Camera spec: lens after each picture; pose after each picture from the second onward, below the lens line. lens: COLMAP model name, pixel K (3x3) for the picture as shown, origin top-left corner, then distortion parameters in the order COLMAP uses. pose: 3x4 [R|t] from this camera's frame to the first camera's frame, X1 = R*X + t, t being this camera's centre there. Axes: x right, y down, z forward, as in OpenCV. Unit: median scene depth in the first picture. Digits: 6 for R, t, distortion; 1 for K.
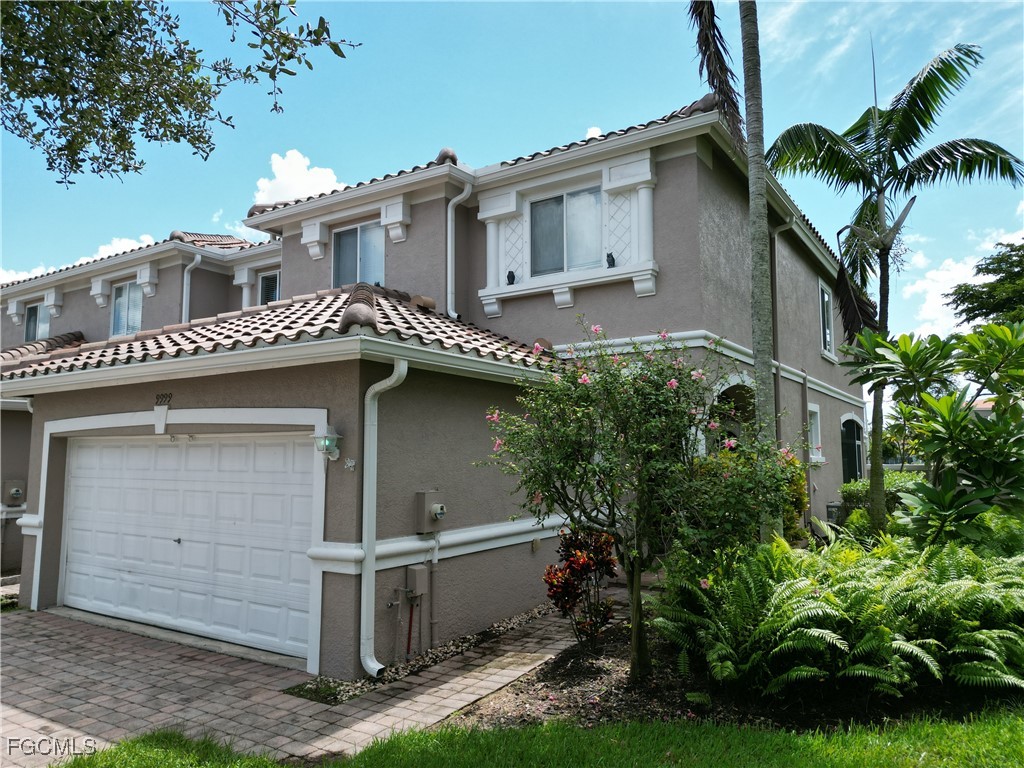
lens RADIAL K [[716.1, 0, 512.7], [0, 716.1, 381.5], [0, 0, 1]] dist [0.083655, -0.080822]
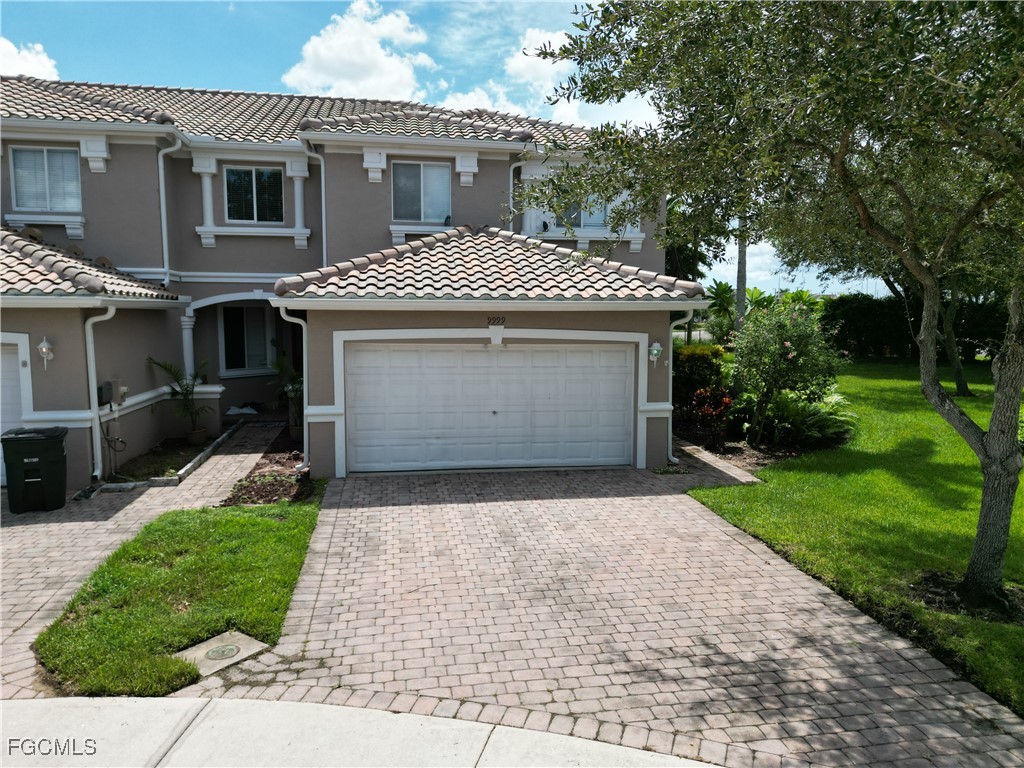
lens RADIAL K [[716.1, 0, 512.7], [0, 716.1, 381.5], [0, 0, 1]] dist [0.083655, -0.080822]
pose [[0.740721, -0.059305, 0.669190, -1.433081], [-0.074512, 0.982698, 0.169566, -0.104095], [-0.667668, -0.175464, 0.723486, -0.105154]]
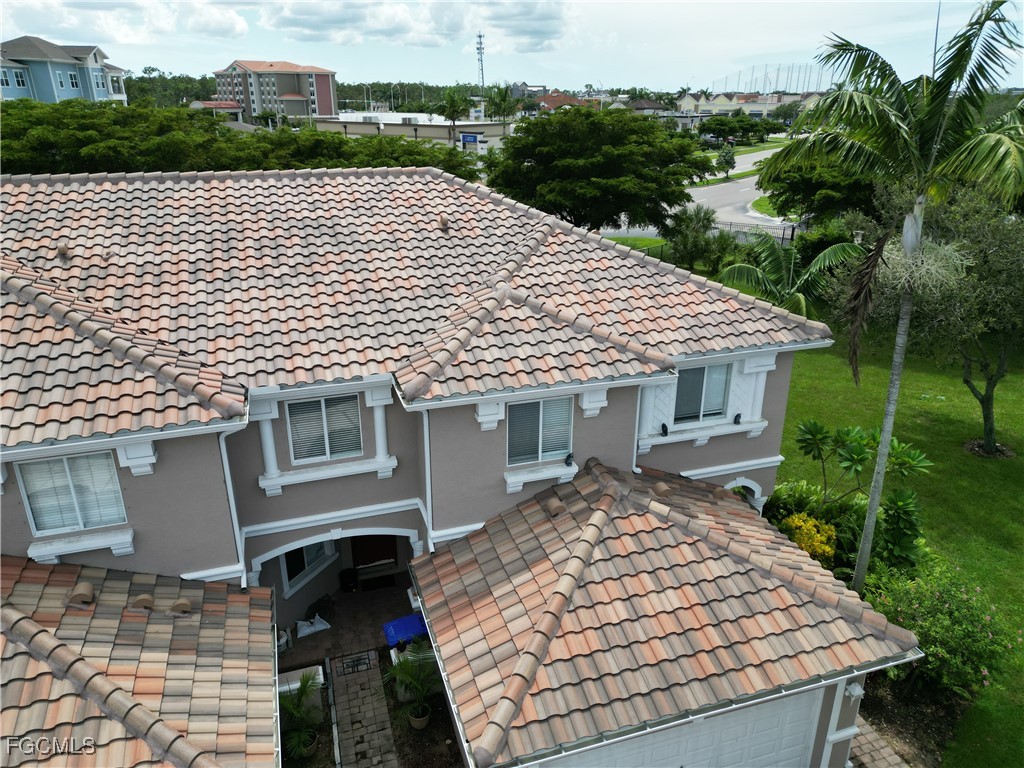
lens RADIAL K [[716.1, 0, 512.7], [0, 716.1, 381.5], [0, 0, 1]] dist [0.083655, -0.080822]
pose [[0.622506, -0.298488, 0.723458, -1.459286], [-0.079522, 0.895502, 0.437896, -1.030767], [-0.778564, -0.330123, 0.533719, 0.746589]]
